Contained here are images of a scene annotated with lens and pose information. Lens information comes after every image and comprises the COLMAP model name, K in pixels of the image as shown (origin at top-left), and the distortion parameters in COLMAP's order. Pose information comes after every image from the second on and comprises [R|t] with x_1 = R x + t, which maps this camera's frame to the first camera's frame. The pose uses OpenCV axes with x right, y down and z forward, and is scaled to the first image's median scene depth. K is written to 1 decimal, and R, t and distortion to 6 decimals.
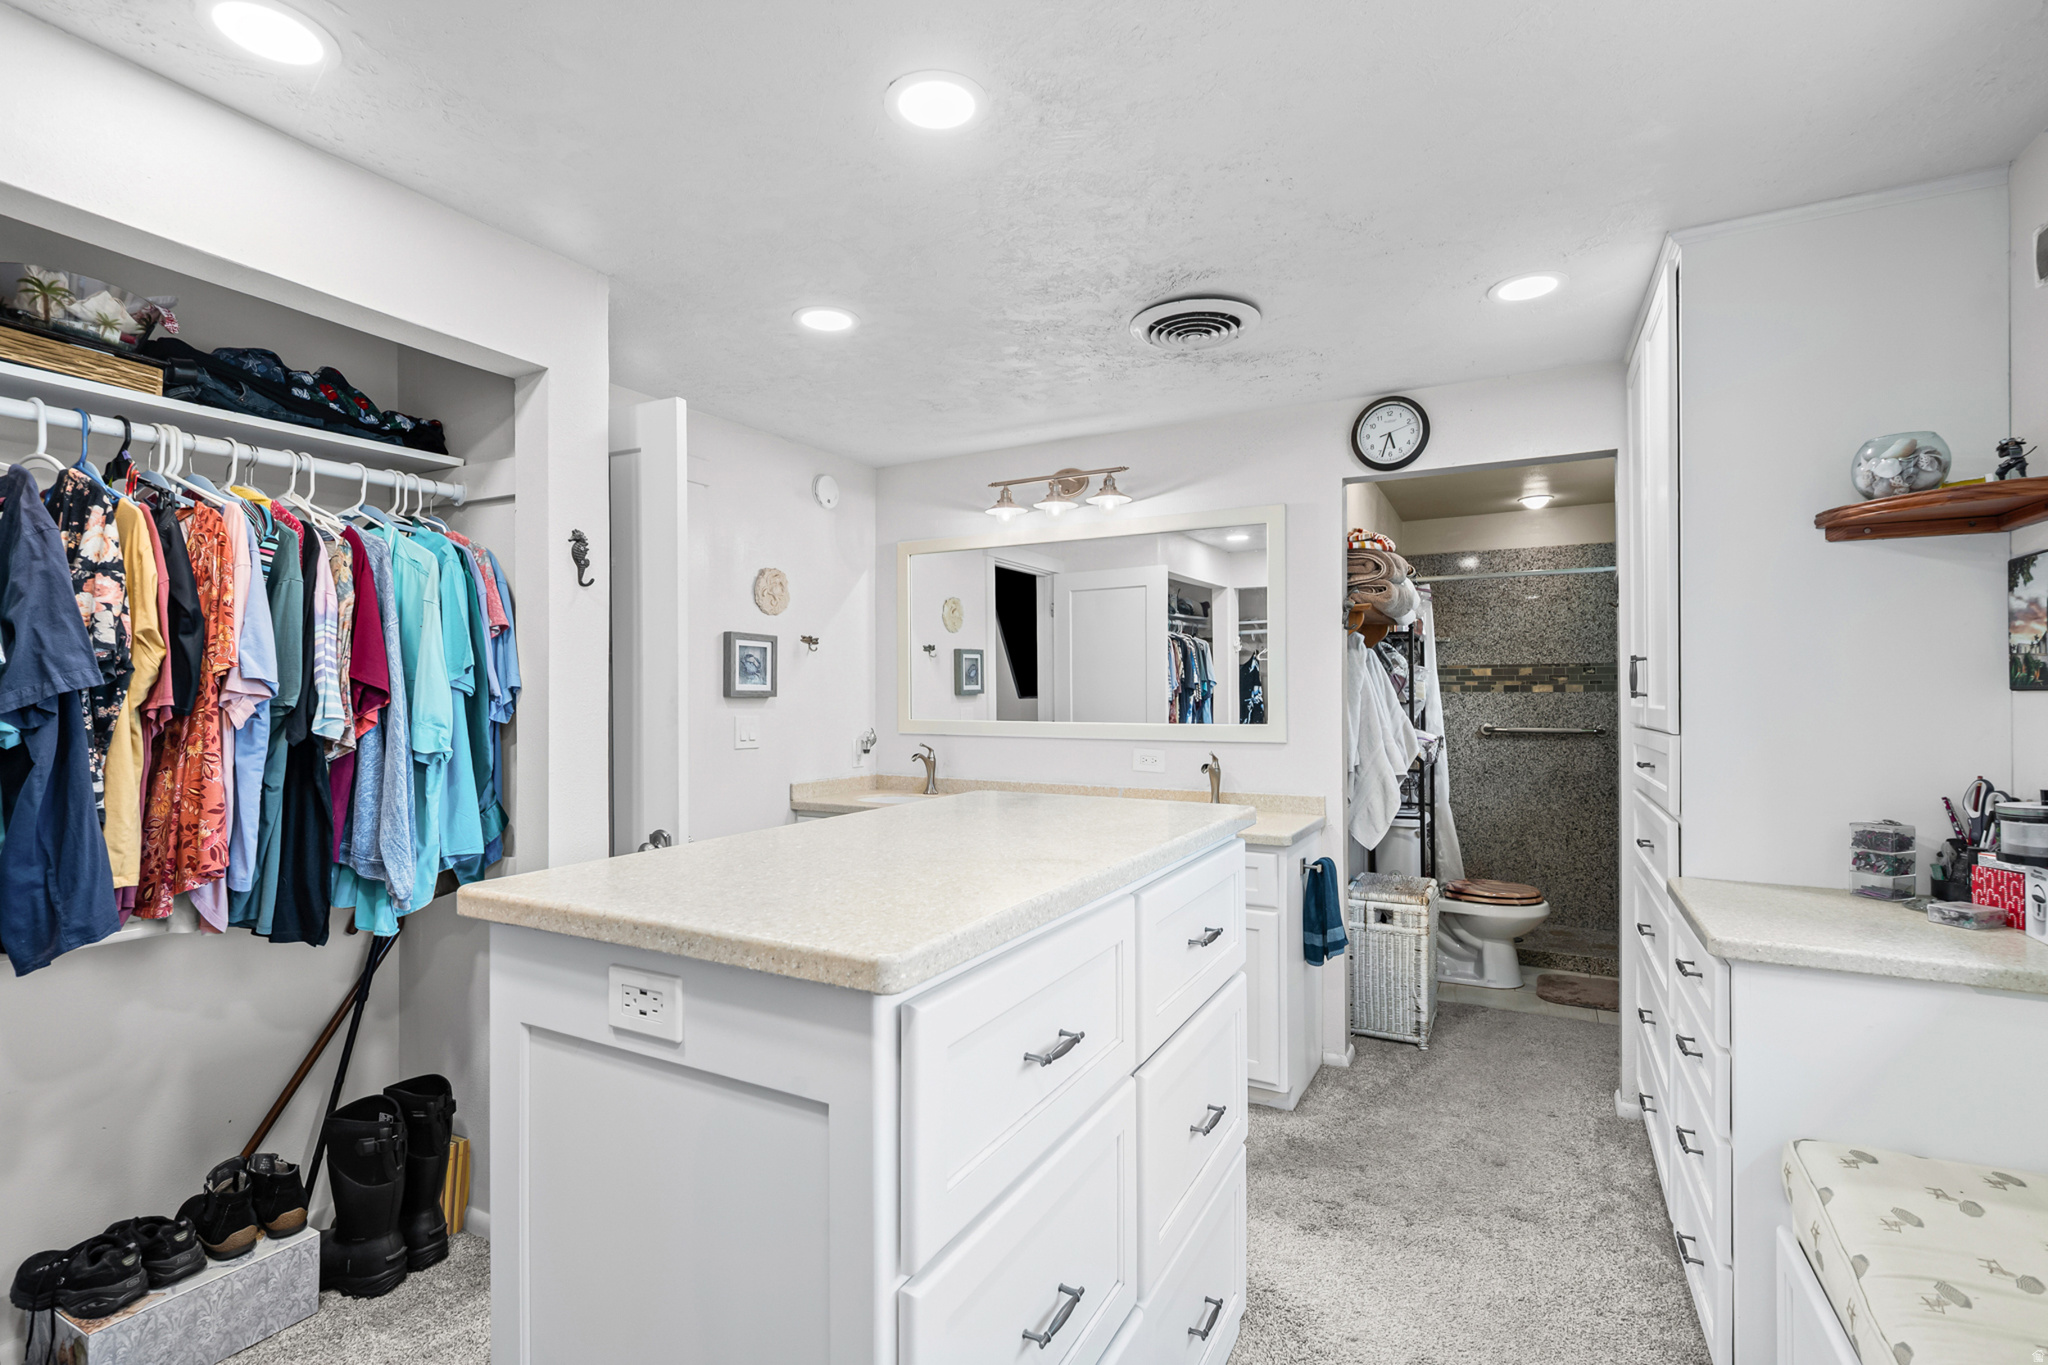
lens RADIAL K [[966.3, 0, 1024.0], [0, 966.3, 682.5], [0, 0, 1]] dist [0.001663, 0.000202]
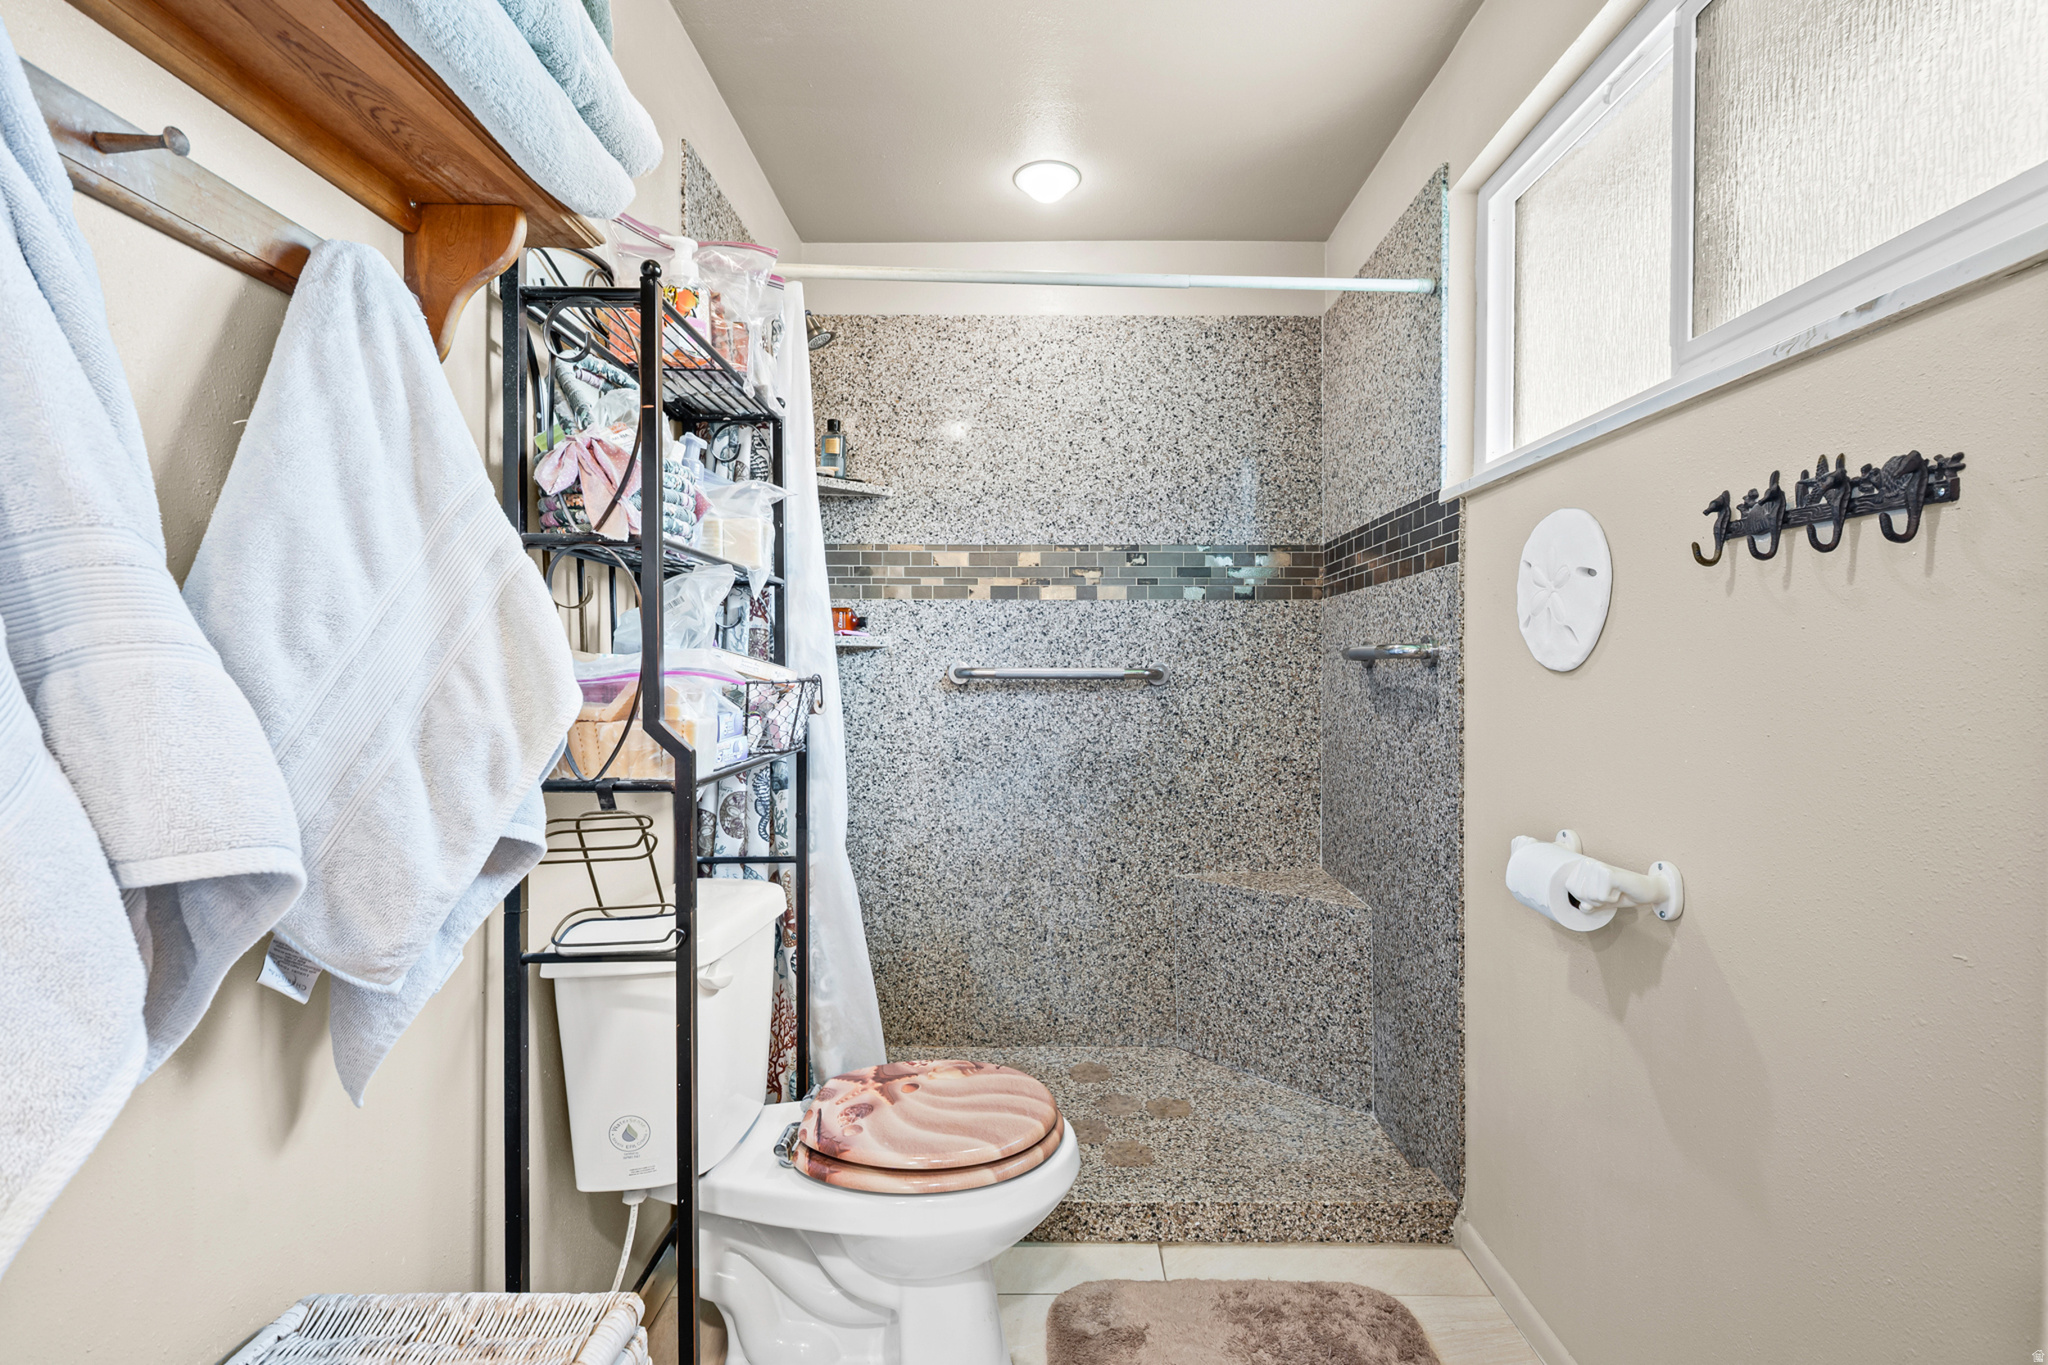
lens RADIAL K [[959.9, 0, 1024.4], [0, 959.9, 703.7], [0, 0, 1]] dist [-0.002749, 0.000010]
pose [[0.895049, -0.016627, 0.445658, 0.291679], [-0.002617, 0.999092, 0.042530, 0.043750], [-0.445961, -0.039232, 0.894192, 0.549000]]
